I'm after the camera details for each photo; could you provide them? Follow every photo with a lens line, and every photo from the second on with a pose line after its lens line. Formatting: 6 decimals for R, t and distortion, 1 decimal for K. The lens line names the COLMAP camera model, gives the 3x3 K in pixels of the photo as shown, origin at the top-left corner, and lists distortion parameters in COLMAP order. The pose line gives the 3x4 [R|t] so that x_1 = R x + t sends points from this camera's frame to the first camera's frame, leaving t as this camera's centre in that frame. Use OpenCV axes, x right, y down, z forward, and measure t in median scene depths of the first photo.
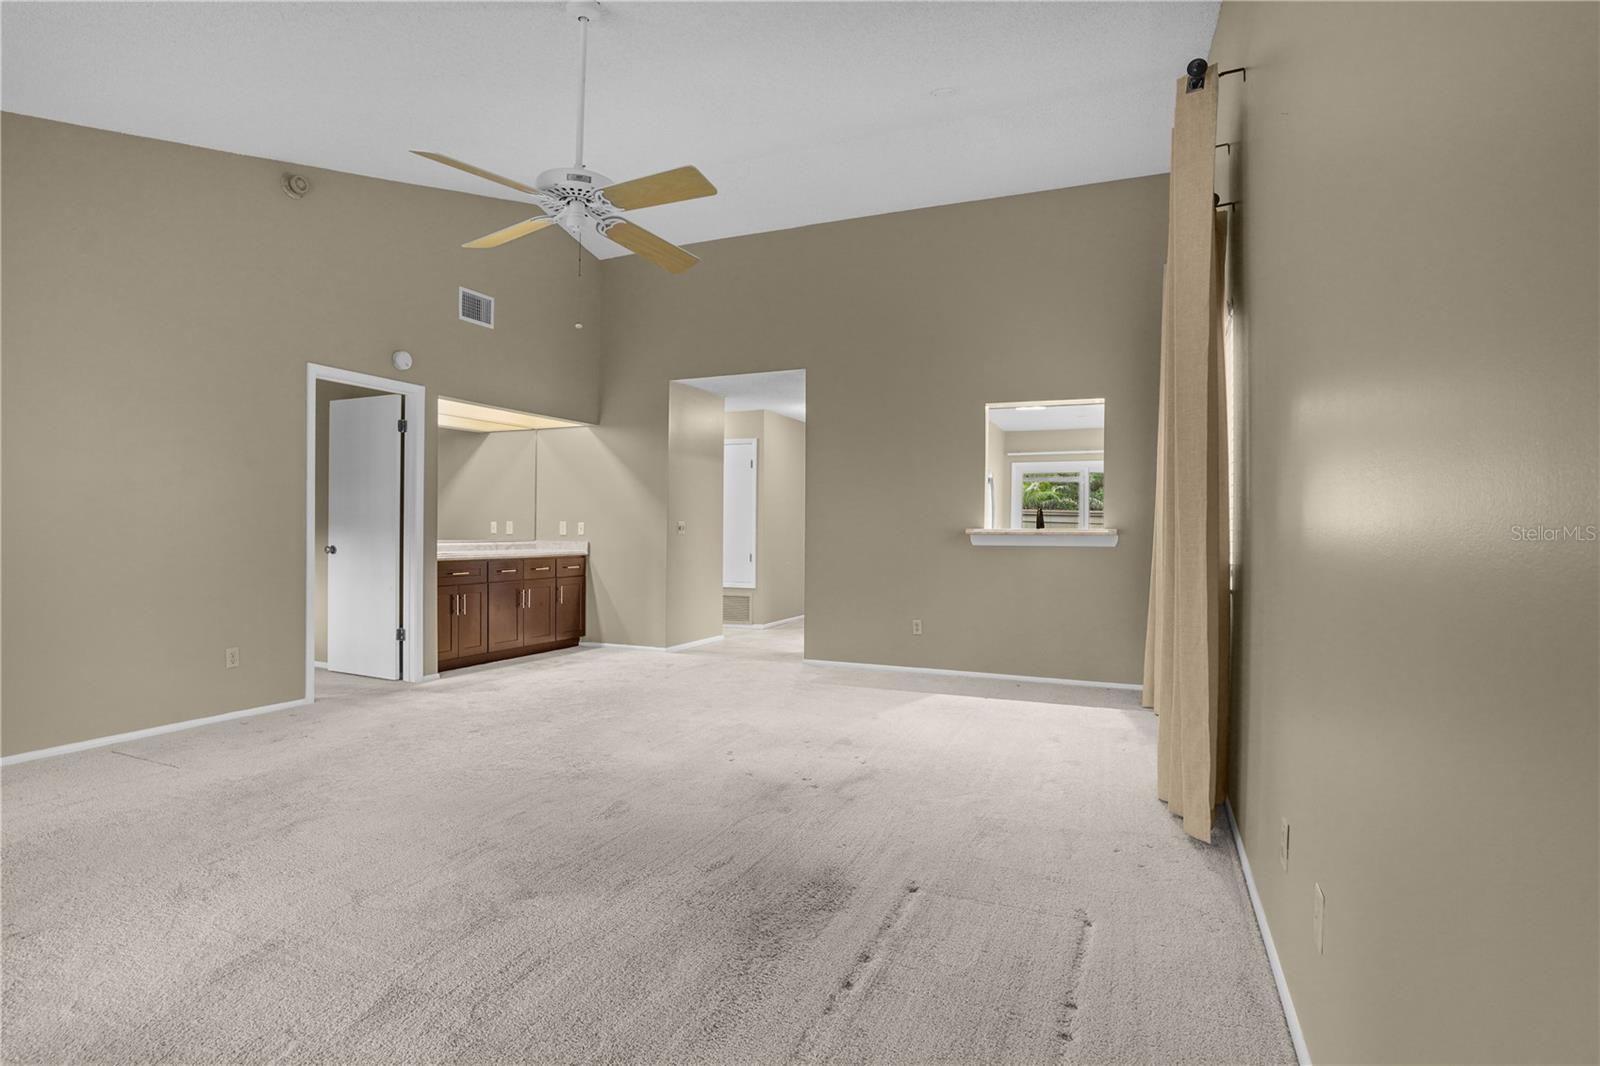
lens RADIAL K [[811.6, 0, 797.1], [0, 811.6, 529.6], [0, 0, 1]] dist [-0.041915, 0.000930]
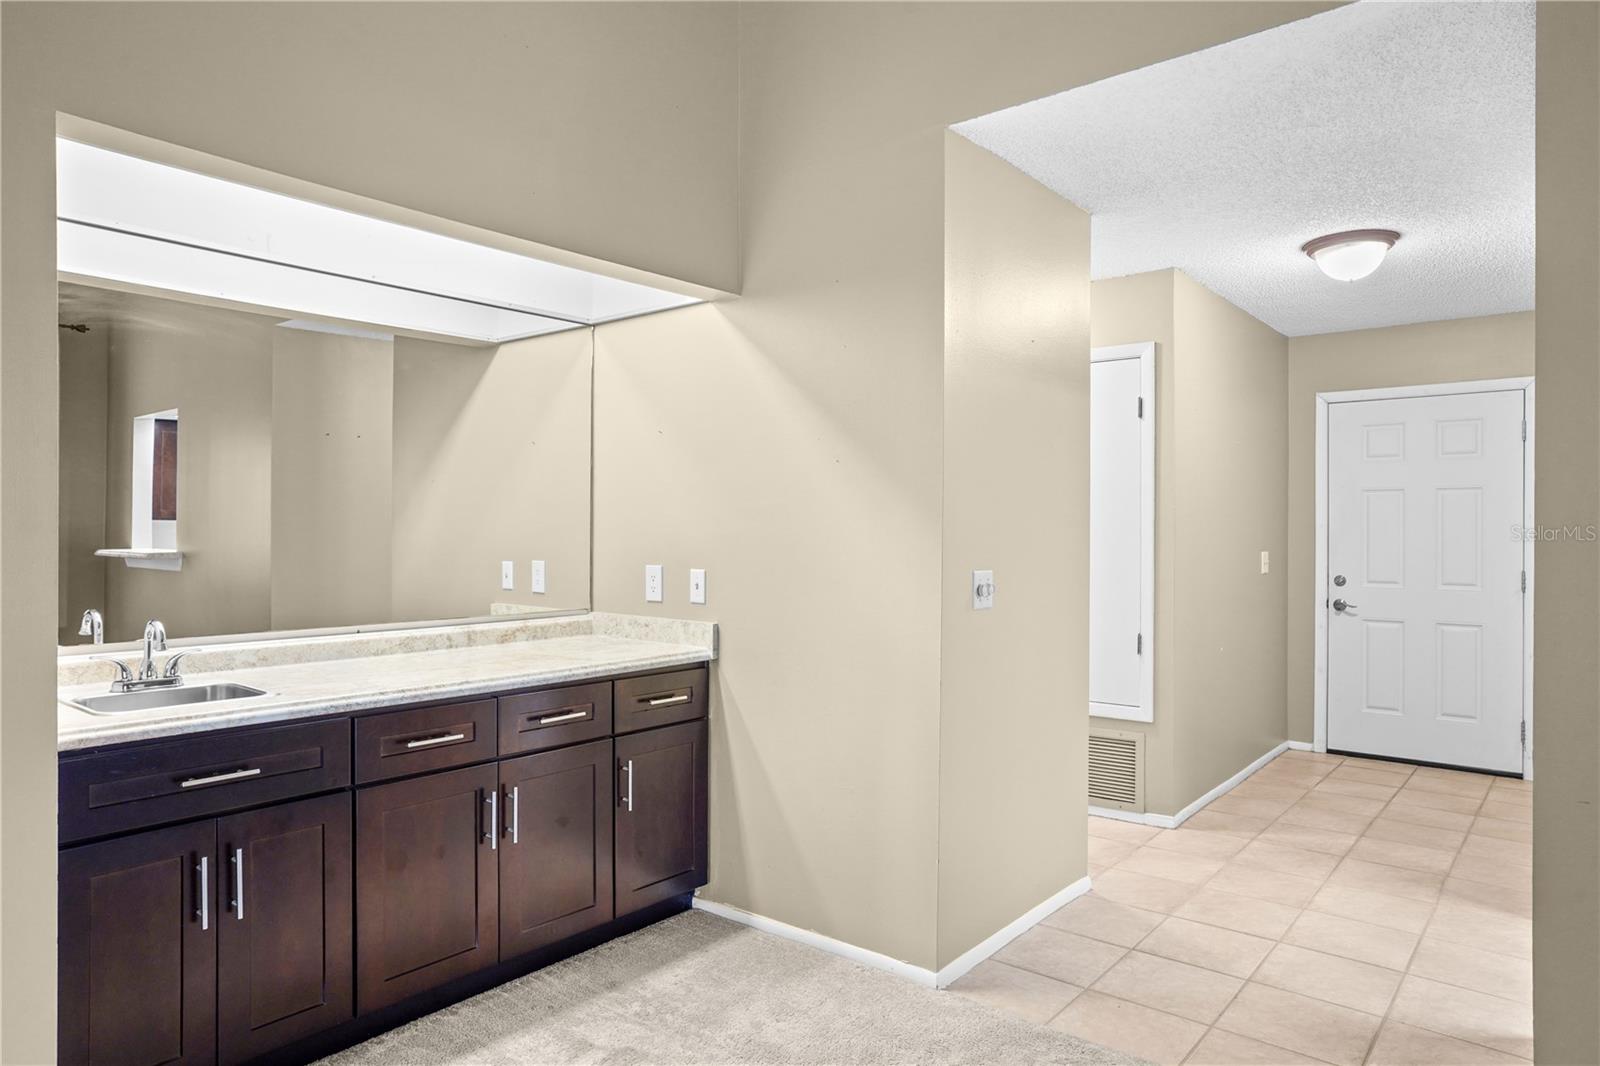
lens RADIAL K [[993.6, 0, 801.3], [0, 993.6, 529.0], [0, 0, 1]] dist [-0.000767, 0.000535]
pose [[0.963795, -0.002984, -0.266627, -0.105127], [0.002363, 0.999994, -0.002647, -0.025246], [0.266633, 0.001921, 0.963796, 0.589369]]
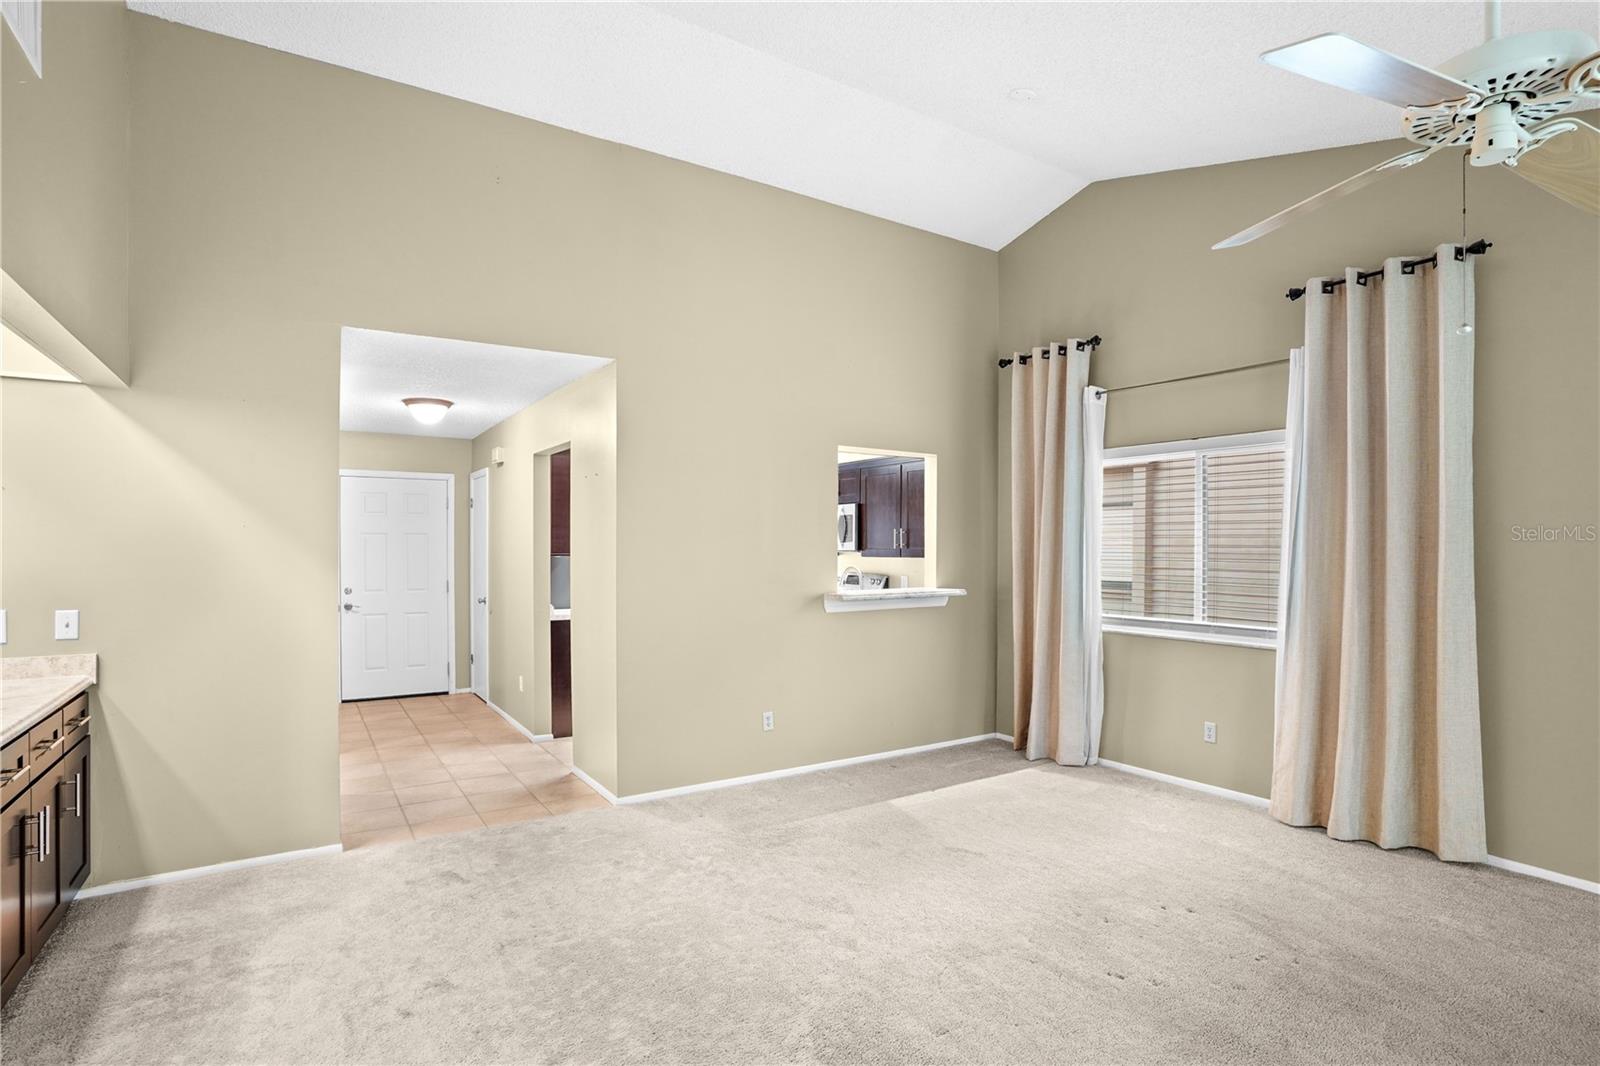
lens RADIAL K [[792.1, 0, 802.6], [0, 792.1, 542.4], [0, 0, 1]] dist [-0.032388, 0.006800]
pose [[0.548470, -0.000319, 0.836170, -0.394370], [0.001953, 0.999998, -0.000900, -0.042707], [-0.836168, 0.002127, 0.548469, 0.466173]]
